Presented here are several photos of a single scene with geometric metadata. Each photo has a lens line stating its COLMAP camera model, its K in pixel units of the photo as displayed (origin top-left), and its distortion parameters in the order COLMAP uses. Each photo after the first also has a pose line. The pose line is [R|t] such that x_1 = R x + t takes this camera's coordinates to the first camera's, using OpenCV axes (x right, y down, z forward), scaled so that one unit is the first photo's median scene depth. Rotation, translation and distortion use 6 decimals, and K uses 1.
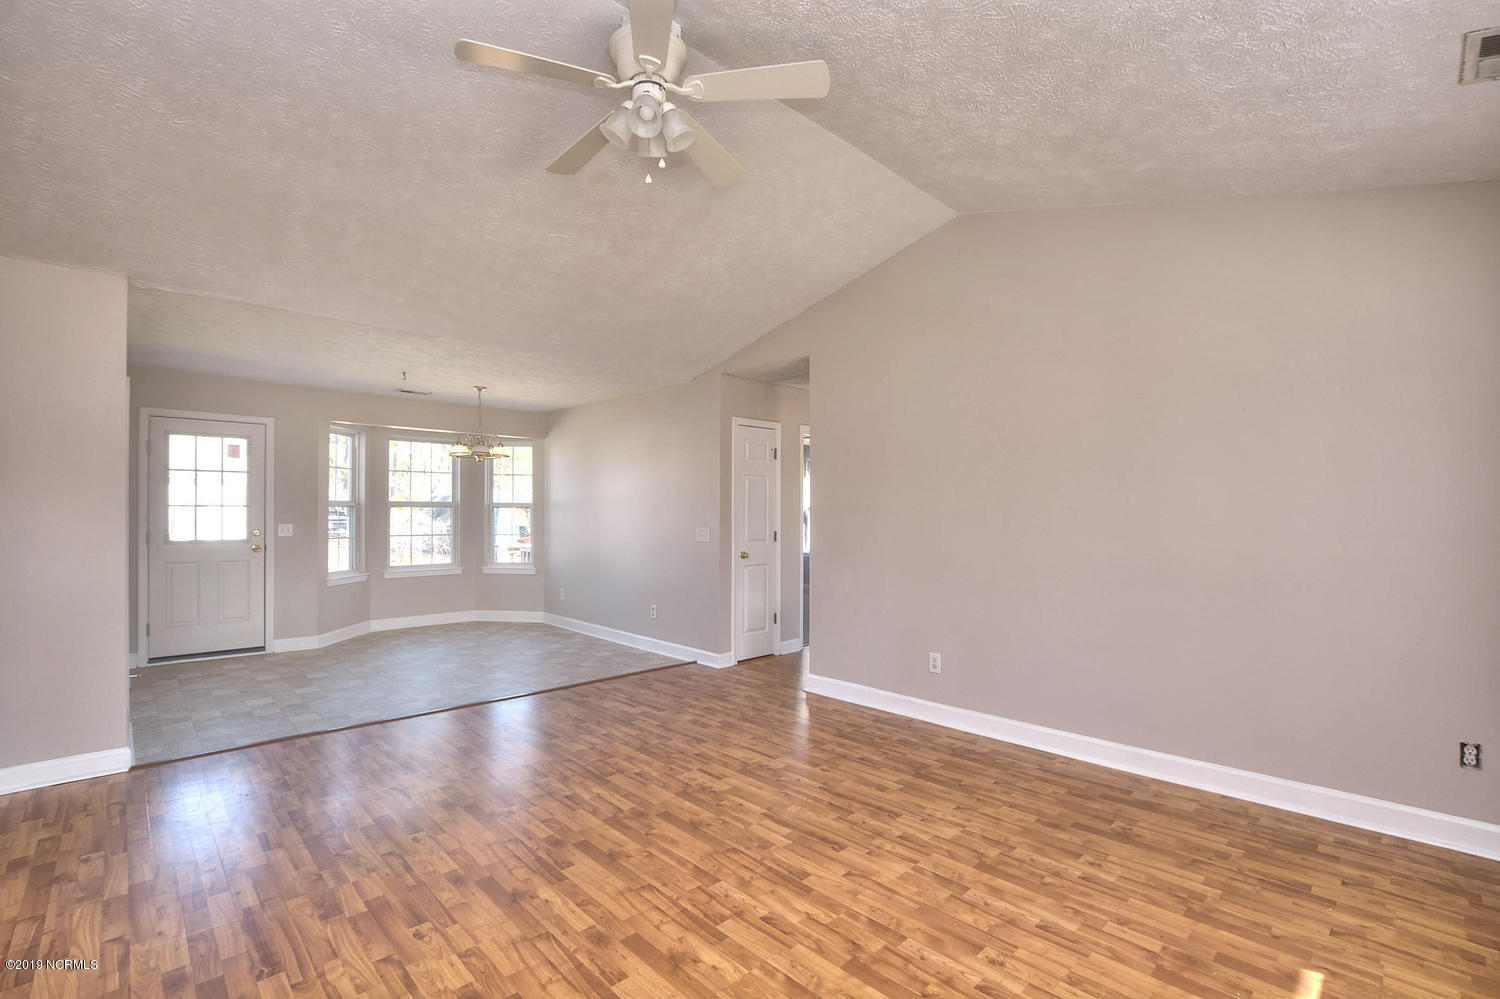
lens RADIAL K [[661.5, 0, 750.0], [0, 661.5, 499.5], [0, 0, 1]] dist [-0.027681, 0.000150]
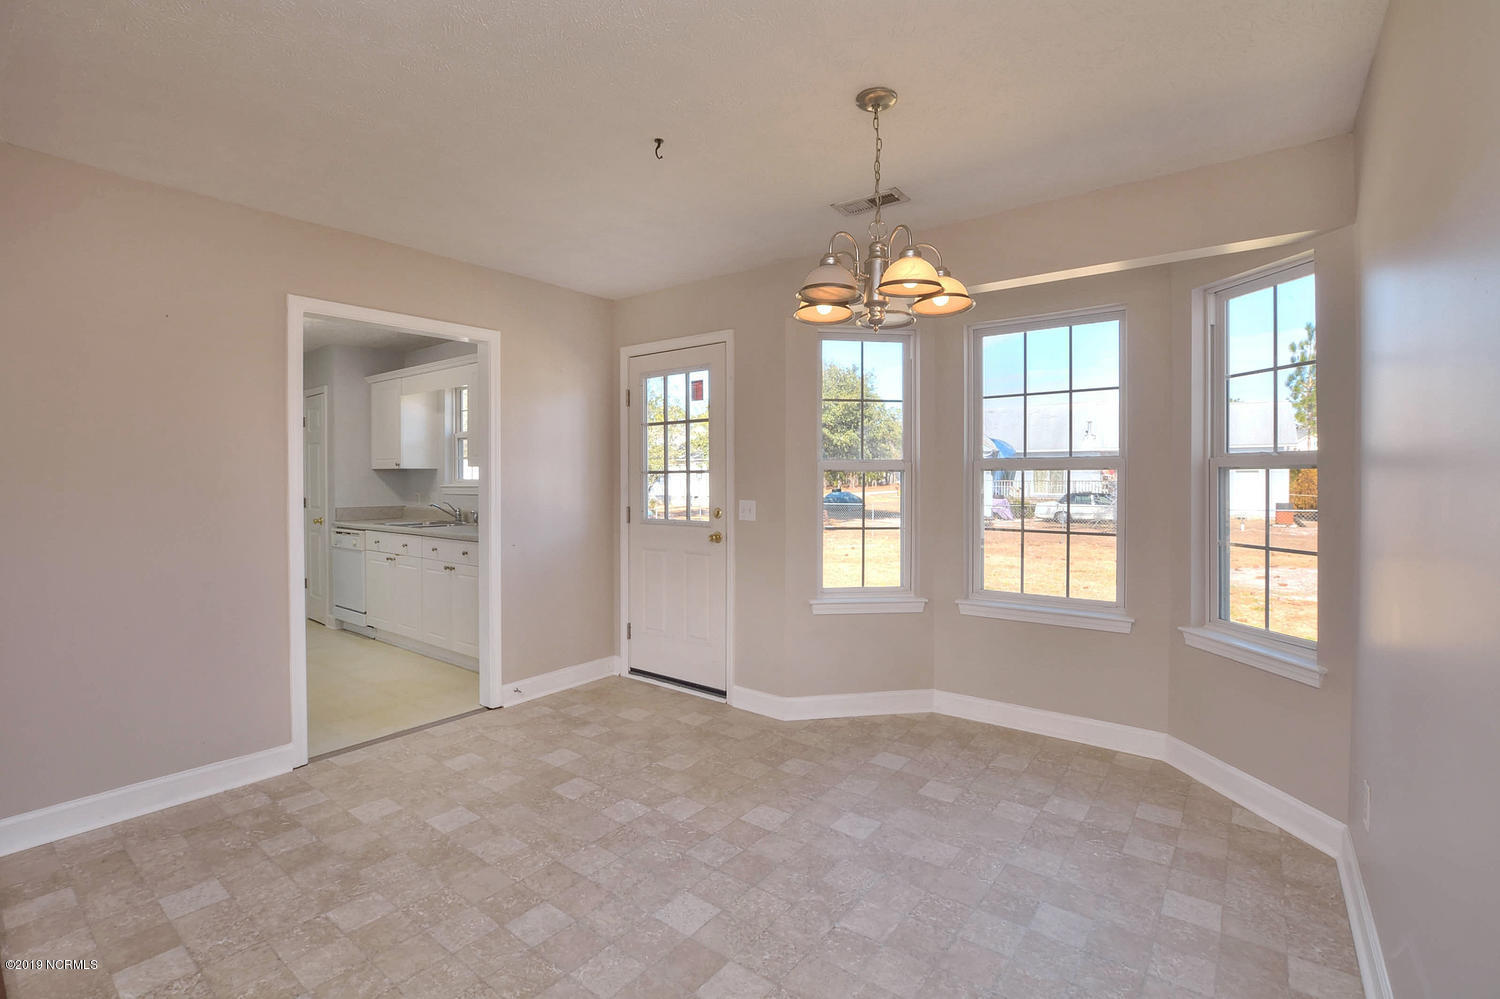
lens RADIAL K [[665.4, 0, 758.8], [0, 665.4, 491.0], [0, 0, 1]] dist [-0.030262, 0.000318]
pose [[0.165079, 0.014764, -0.986170, -0.201606], [0.017841, 0.999680, 0.017953, 0.034560], [0.986119, -0.020558, 0.164762, 1.794113]]
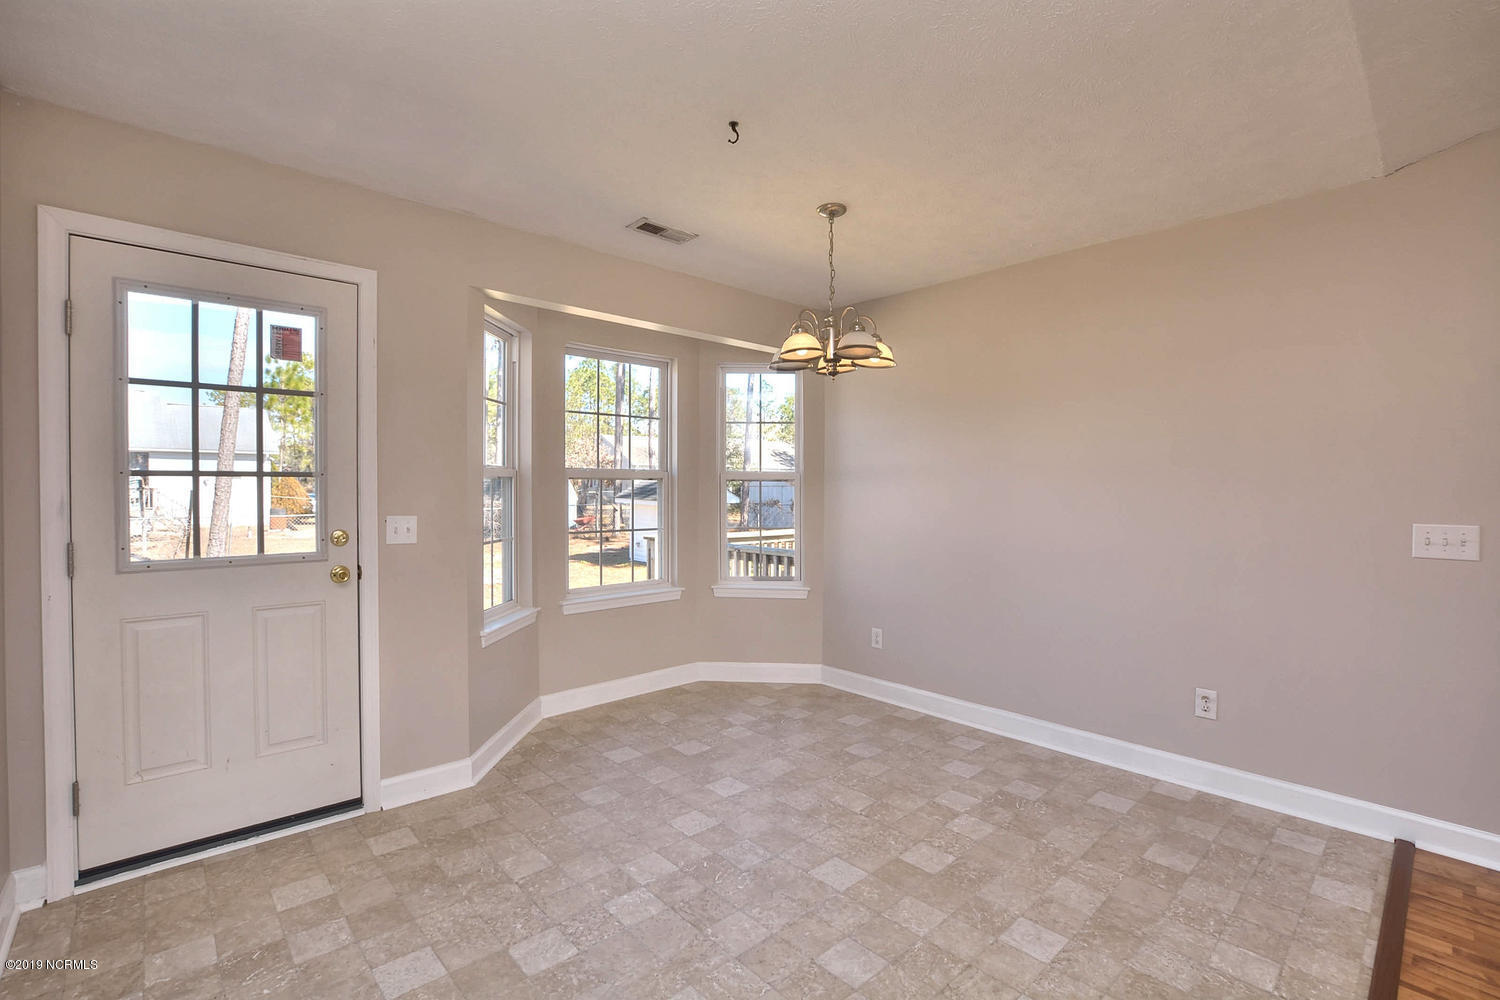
lens RADIAL K [[665.4, 0, 758.8], [0, 665.4, 491.5], [0, 0, 1]] dist [-0.030262, 0.000318]
pose [[0.999874, -0.000892, -0.015847, -0.919484], [0.001291, 0.999681, 0.025210, 0.019908], [0.015819, -0.025227, 0.999557, 1.106783]]
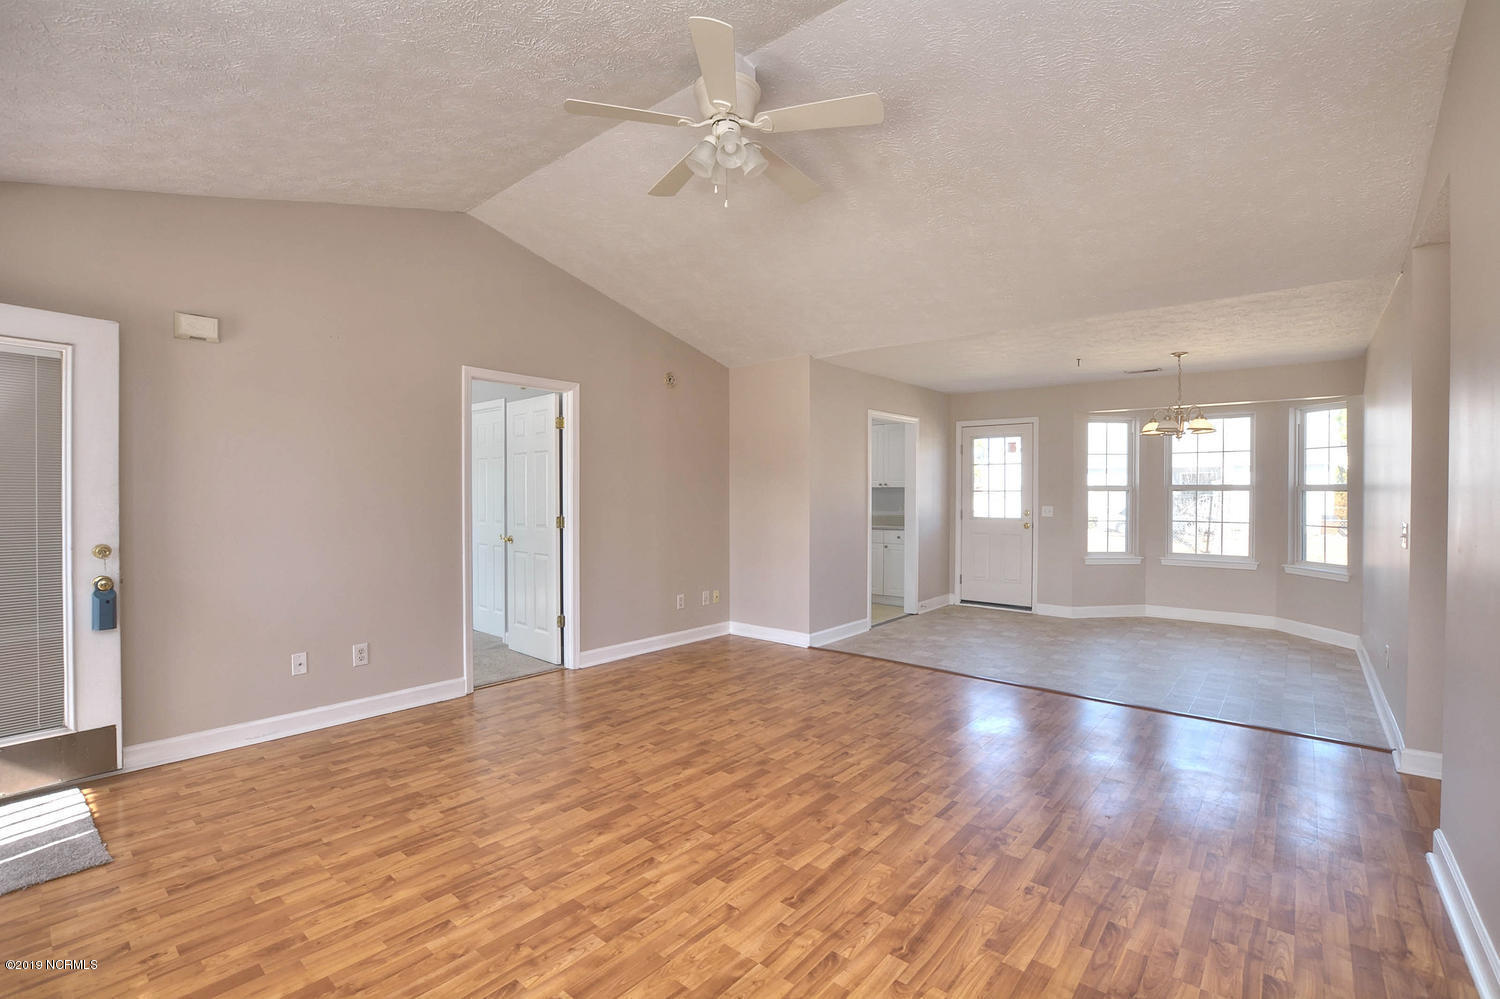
lens RADIAL K [[649.9, 0, 757.8], [0, 649.9, 502.9], [0, 0, 1]] dist [-0.042533, 0.000649]
pose [[0.118525, 0.008640, -0.992914, 0.721483], [0.015650, 0.999822, 0.010568, 0.022466], [0.992828, -0.016791, 0.118368, 0.692918]]
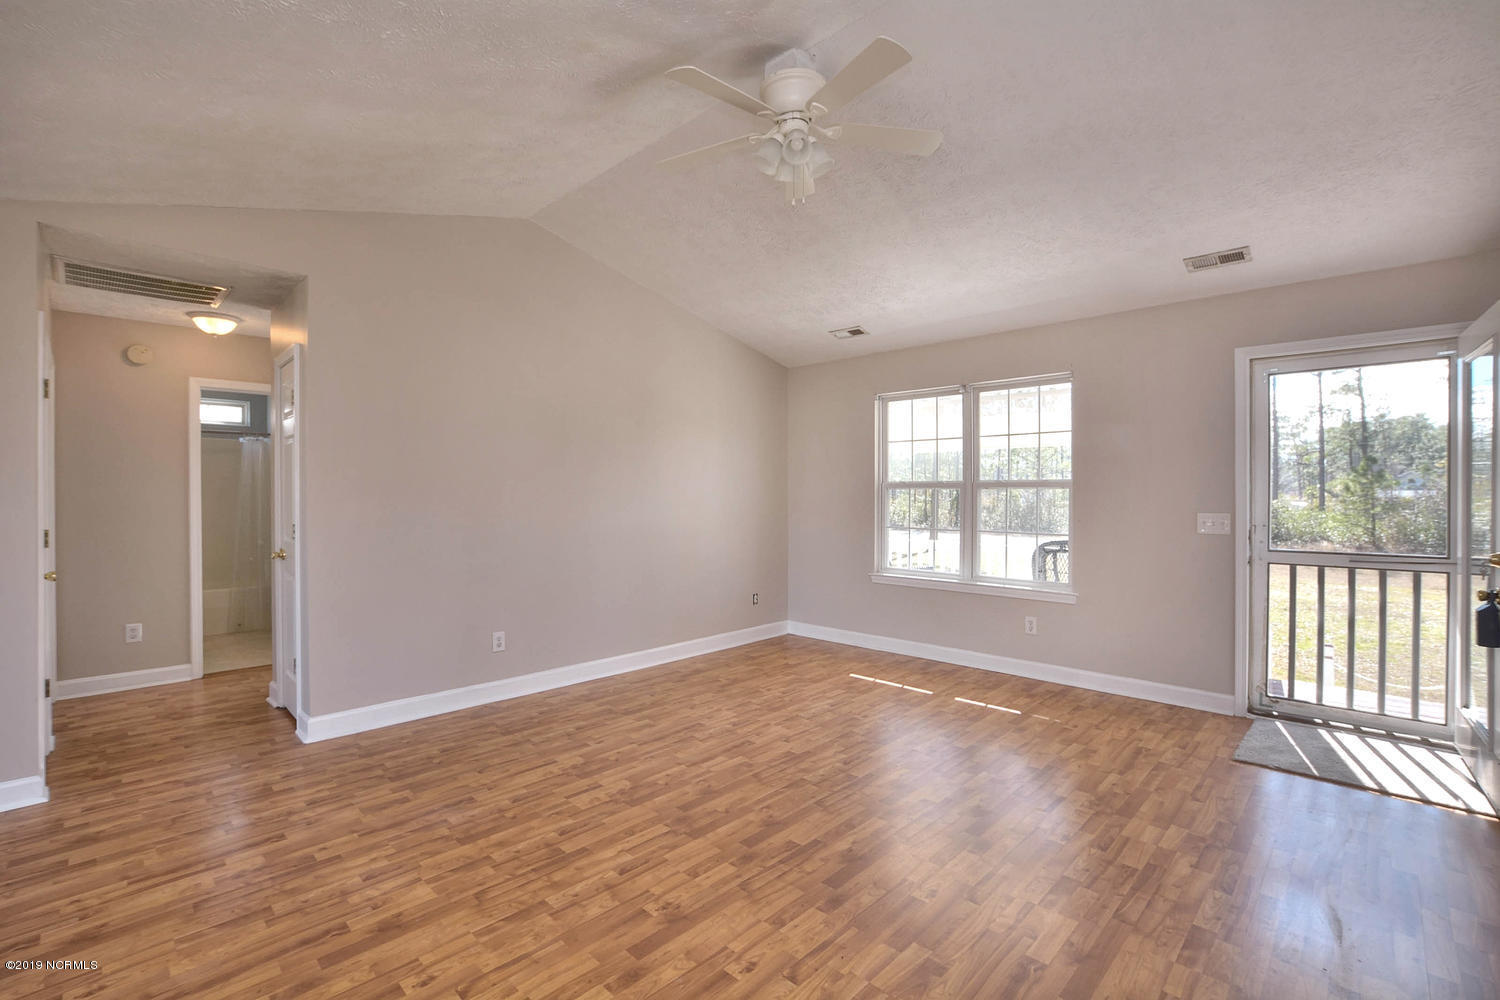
lens RADIAL K [[690.5, 0, 750.0], [0, 690.5, 500.0], [0, 0, 1]] dist [-0.025709, 0.000558]
pose [[-0.038640, -0.011481, 0.999187, -0.996596], [-0.017272, 0.999792, 0.010820, 0.018060], [-0.999104, -0.016840, -0.038830, 0.841934]]
